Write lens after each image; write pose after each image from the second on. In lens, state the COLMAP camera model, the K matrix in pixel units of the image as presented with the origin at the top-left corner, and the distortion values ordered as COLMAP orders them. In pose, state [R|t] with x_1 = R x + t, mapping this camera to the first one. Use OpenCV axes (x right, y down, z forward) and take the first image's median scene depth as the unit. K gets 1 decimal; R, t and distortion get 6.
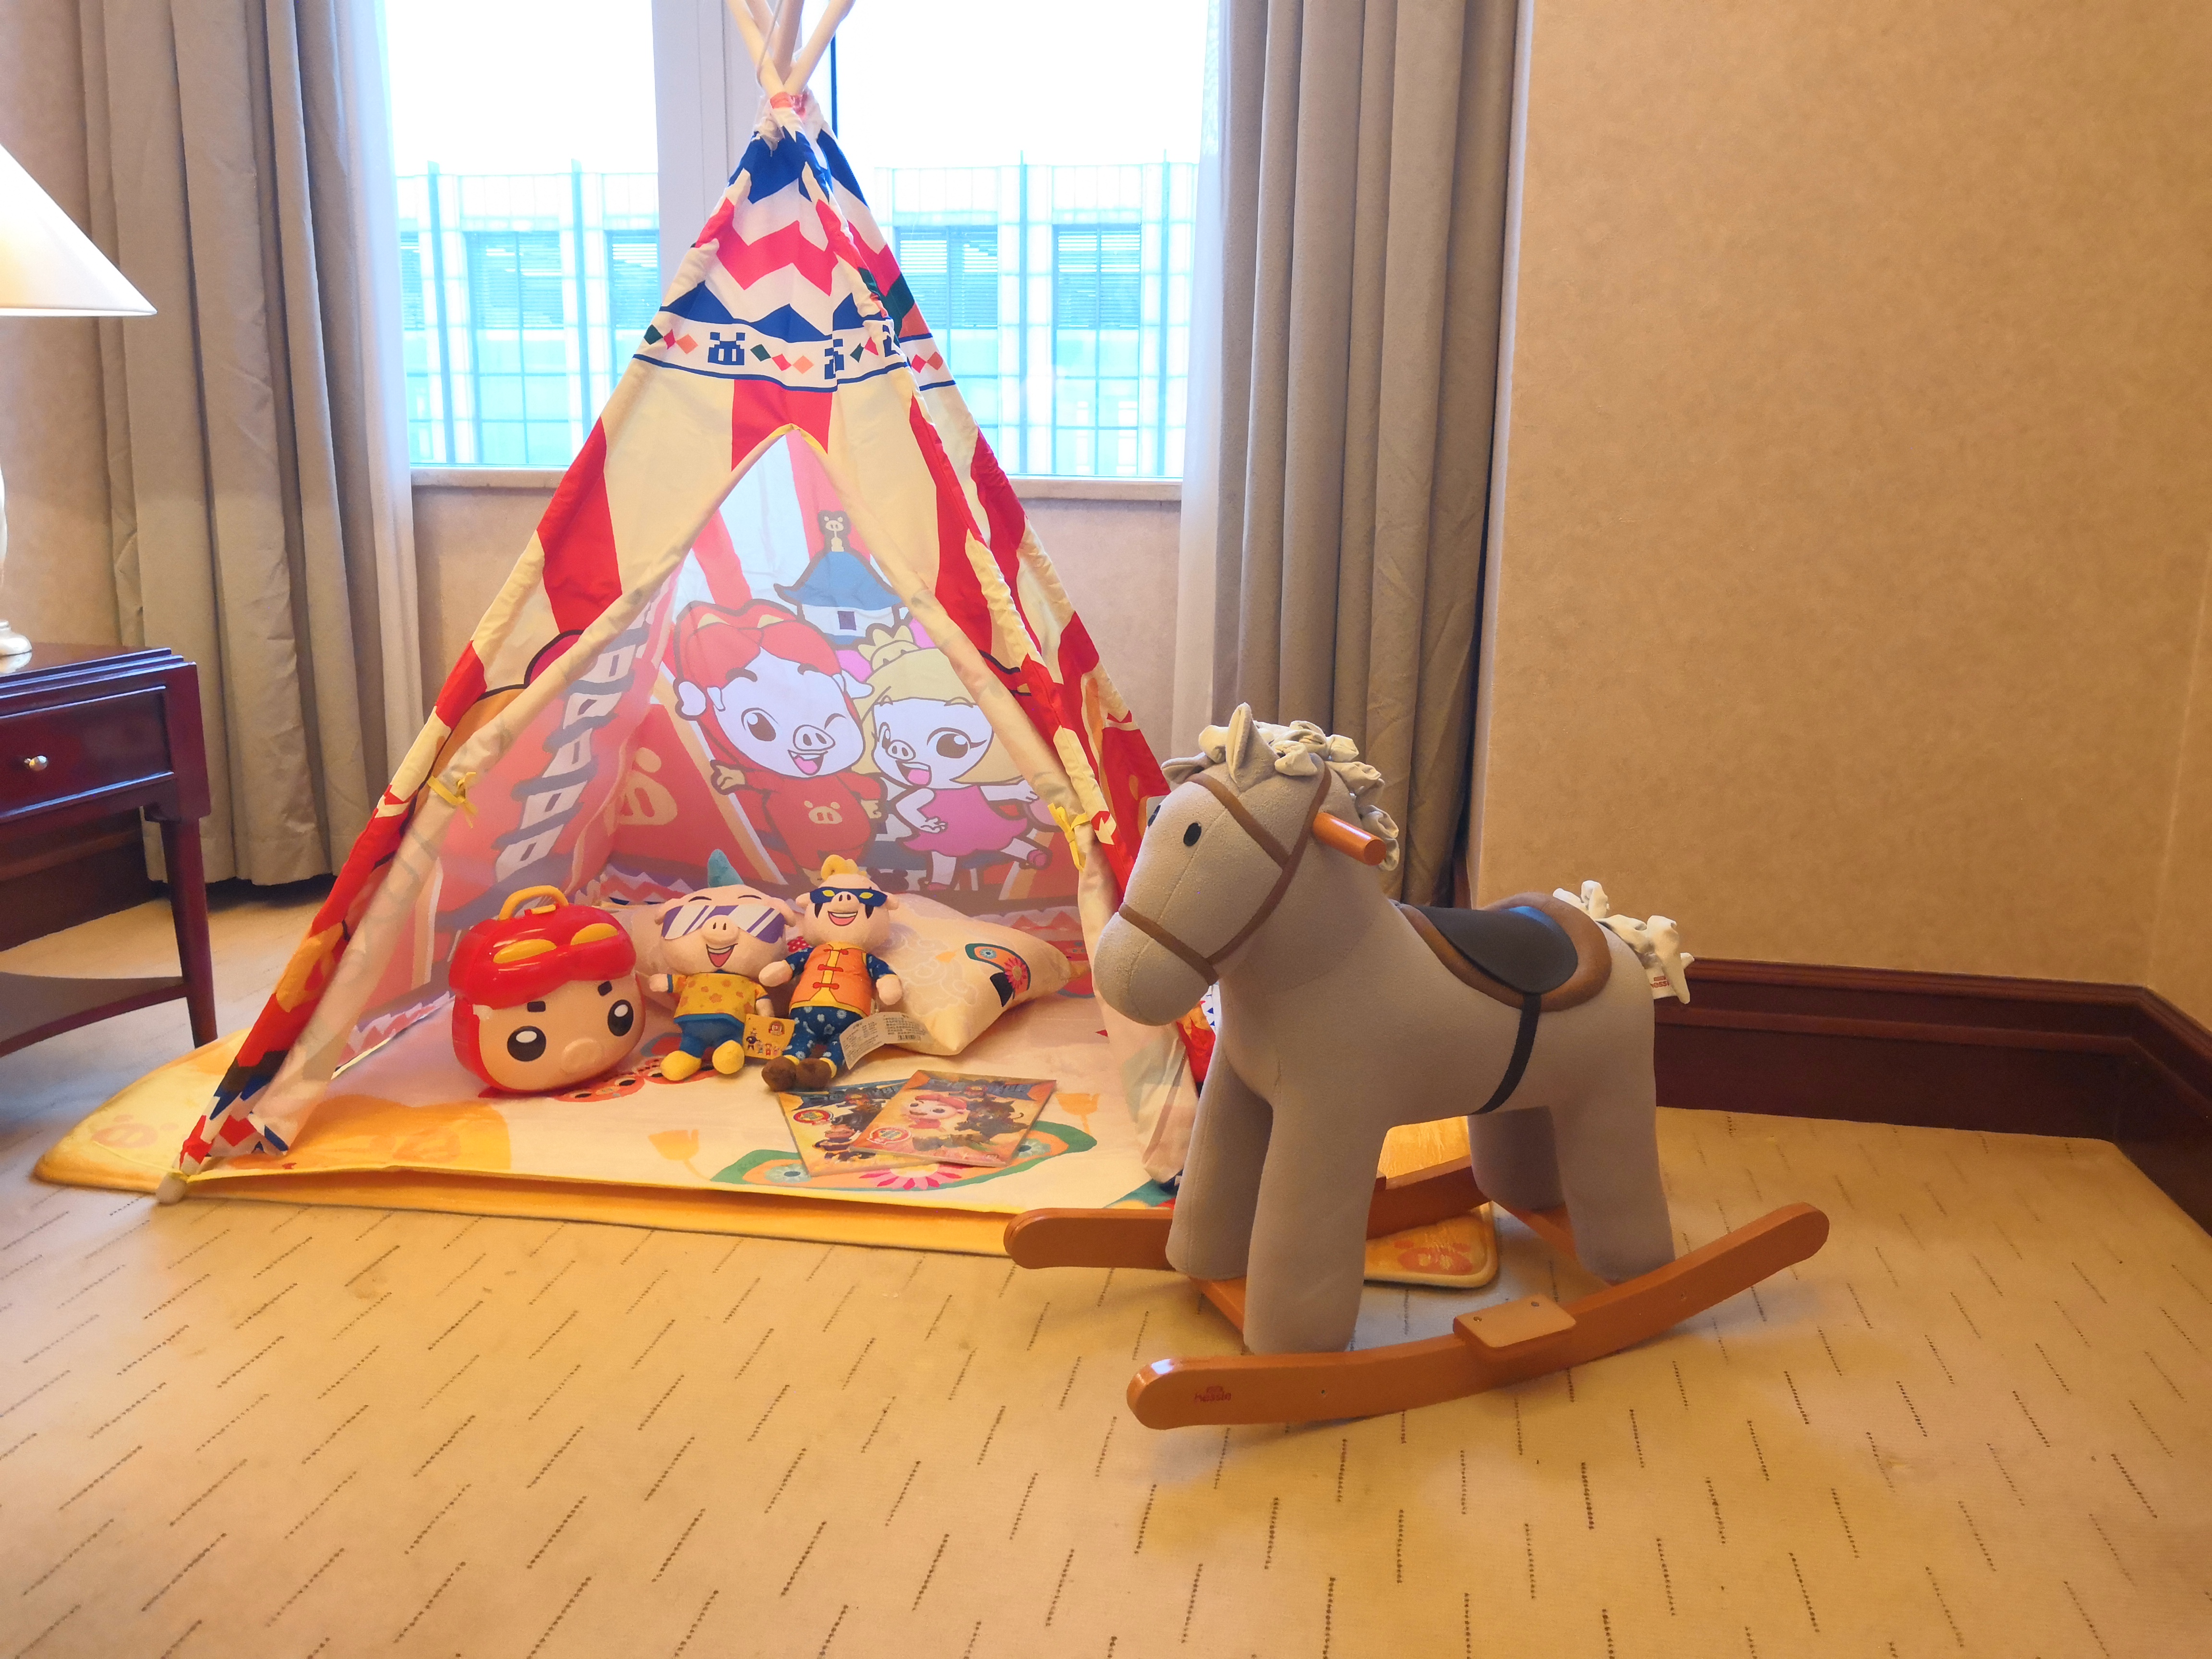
lens RADIAL K [[1719.1, 0, 1106.0], [0, 1719.1, 829.5], [0, 0, 1]] dist [0.030803, -0.148543]
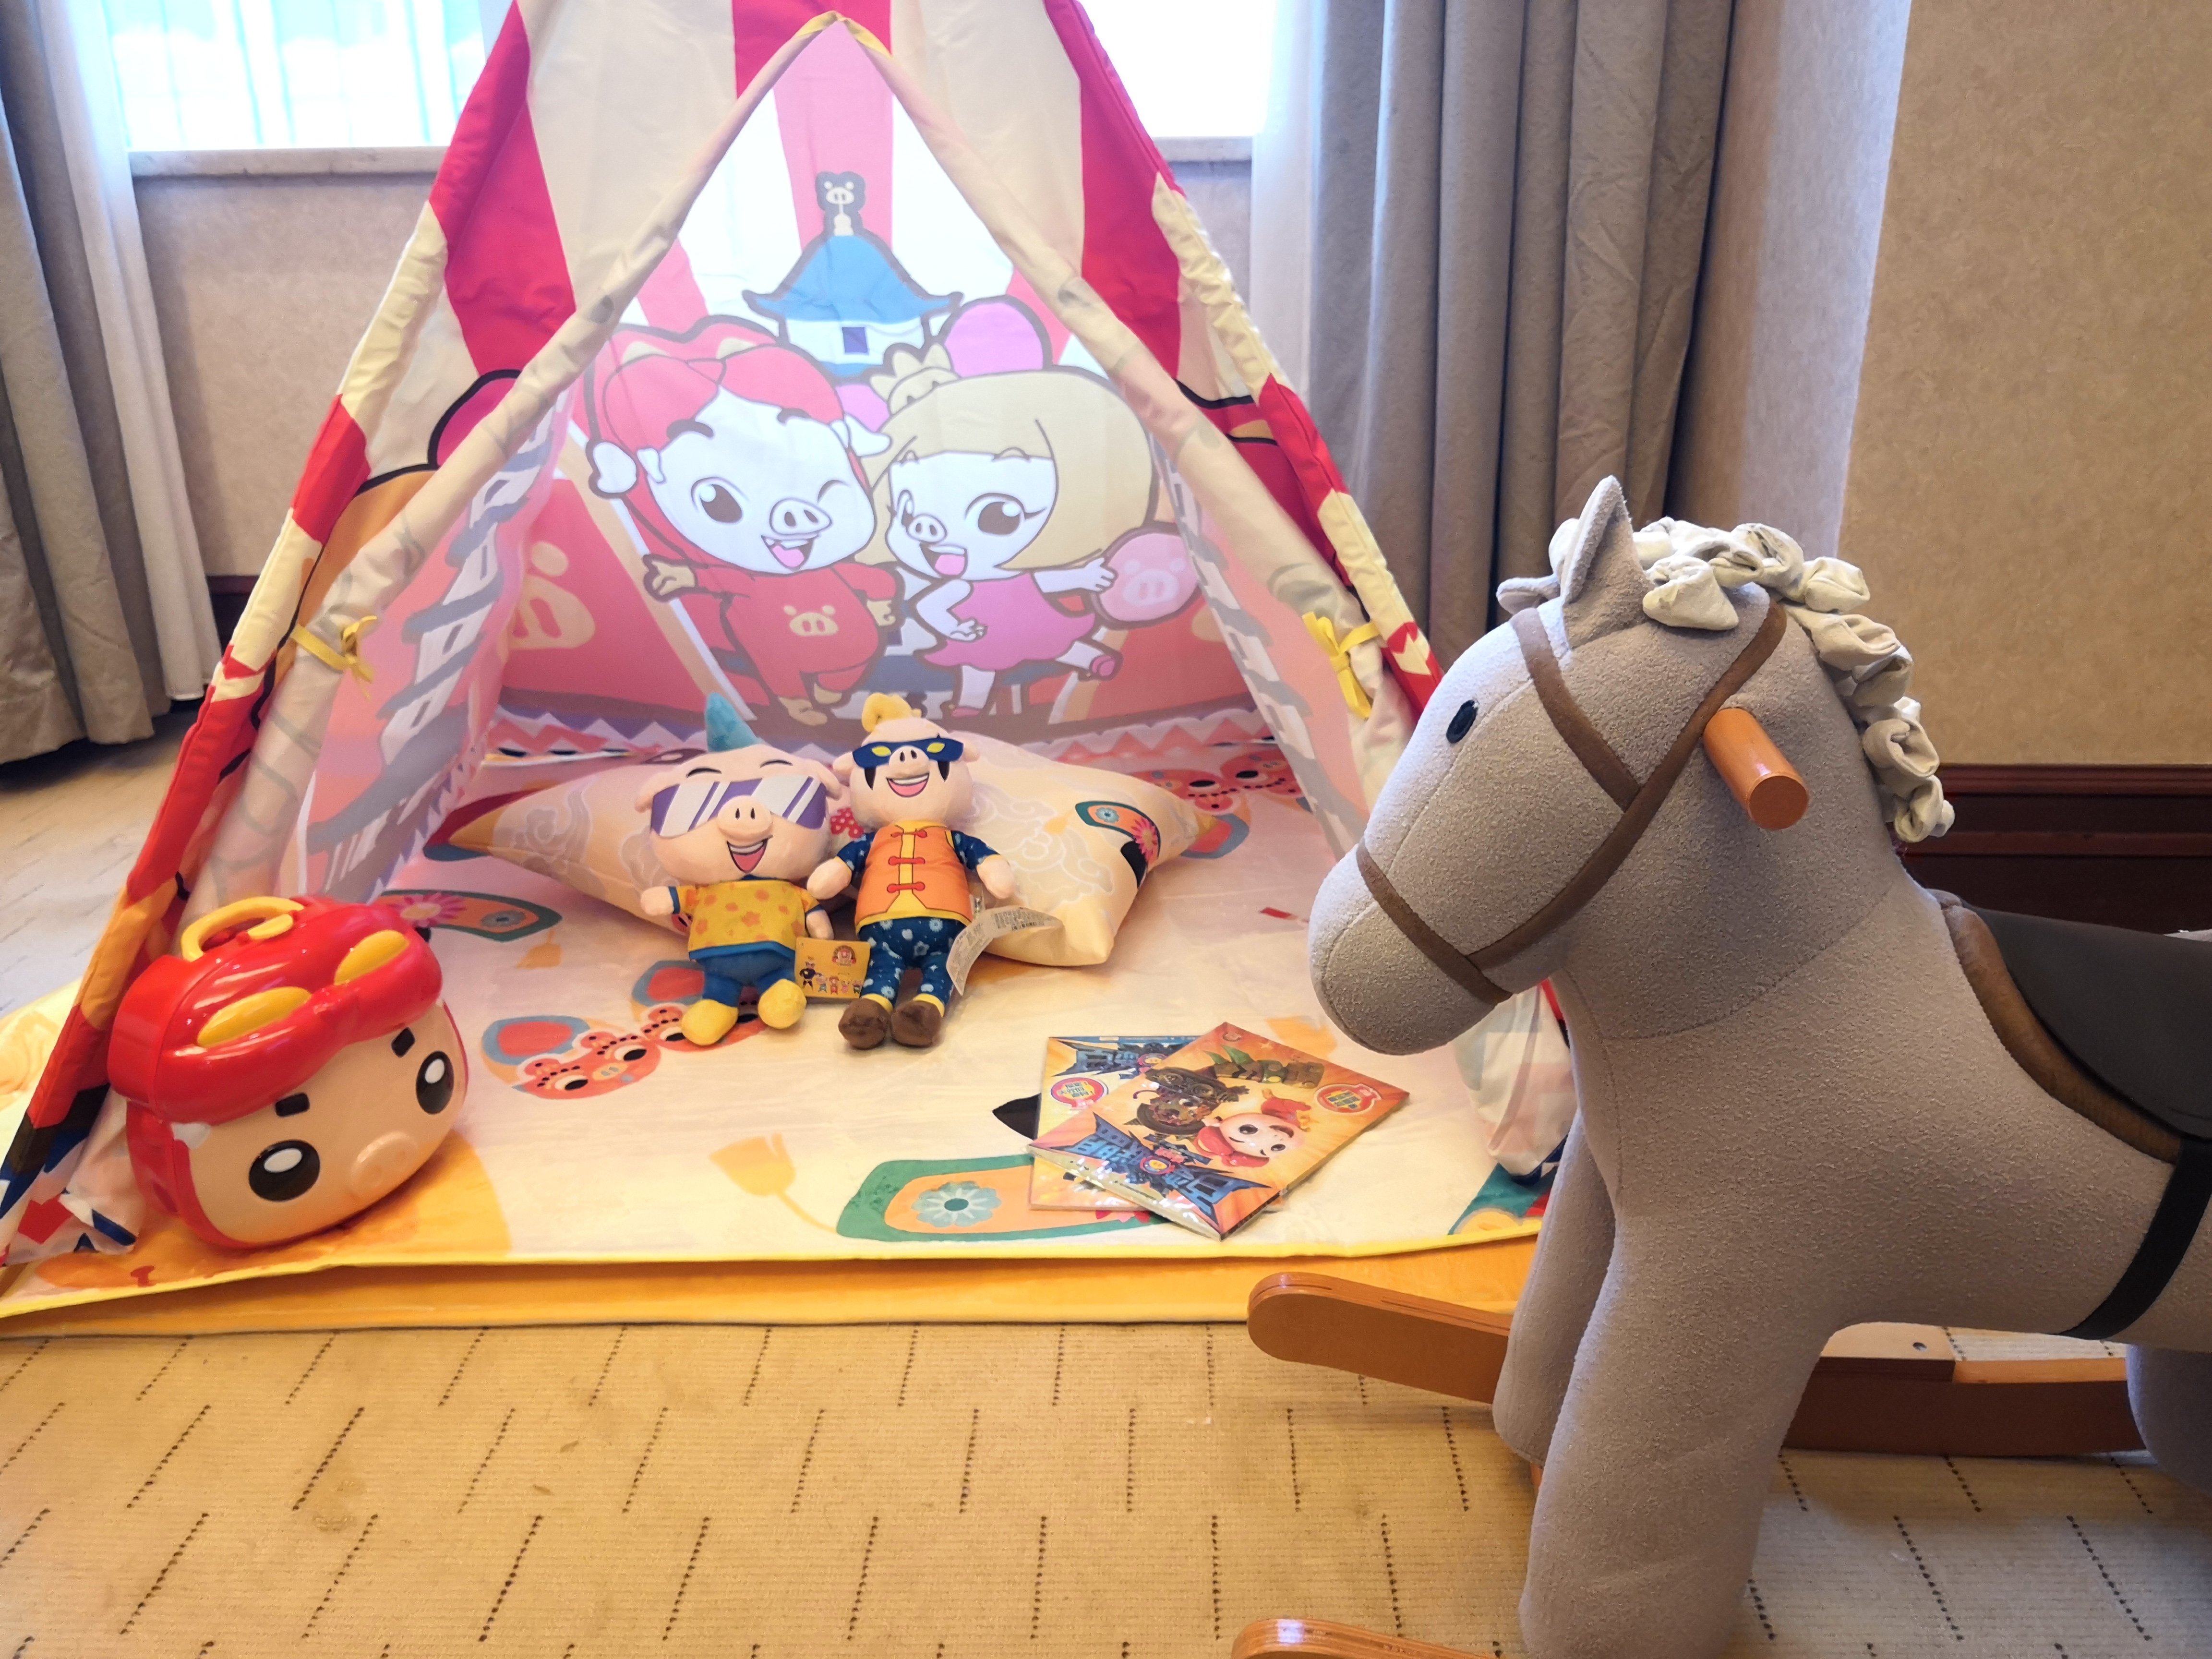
lens RADIAL K [[1766.6, 0, 1106.0], [0, 1766.6, 829.5], [0, 0, 1]] dist [0.011673, -0.048387]
pose [[0.989920, -0.072636, 0.121584, -0.165417], [0.053914, 0.987101, 0.150748, -0.033487], [-0.130965, -0.142673, 0.981067, 0.294753]]
